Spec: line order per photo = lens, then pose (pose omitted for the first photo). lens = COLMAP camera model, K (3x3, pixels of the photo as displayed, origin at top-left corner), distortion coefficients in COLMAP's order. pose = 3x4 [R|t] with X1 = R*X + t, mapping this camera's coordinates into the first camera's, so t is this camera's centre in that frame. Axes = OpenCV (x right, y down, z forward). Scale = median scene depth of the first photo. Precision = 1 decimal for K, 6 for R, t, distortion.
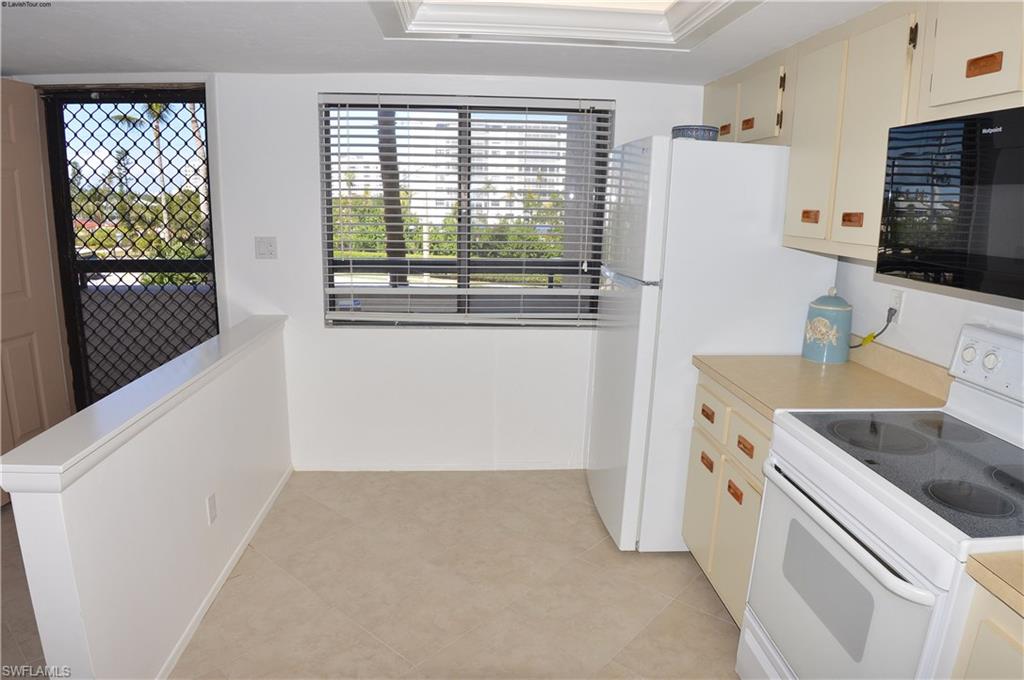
lens RADIAL K [[649.6, 0, 512.0], [0, 649.6, 340.0], [0, 0, 1]] dist [-0.091223, 0.000487]
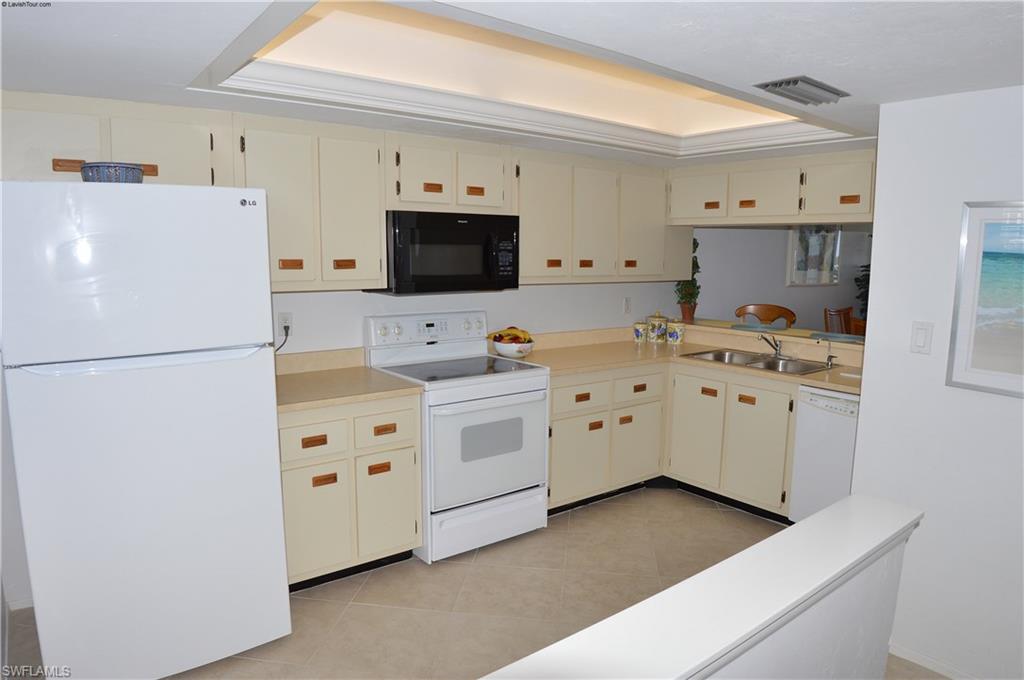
lens RADIAL K [[649.6, 0, 512.0], [0, 649.6, 340.0], [0, 0, 1]] dist [-0.091223, 0.000487]
pose [[-0.557780, -0.131309, 0.819536, -0.892759], [0.154033, 0.953877, 0.257669, -0.330203], [-0.815571, 0.269958, -0.511827, 1.413059]]
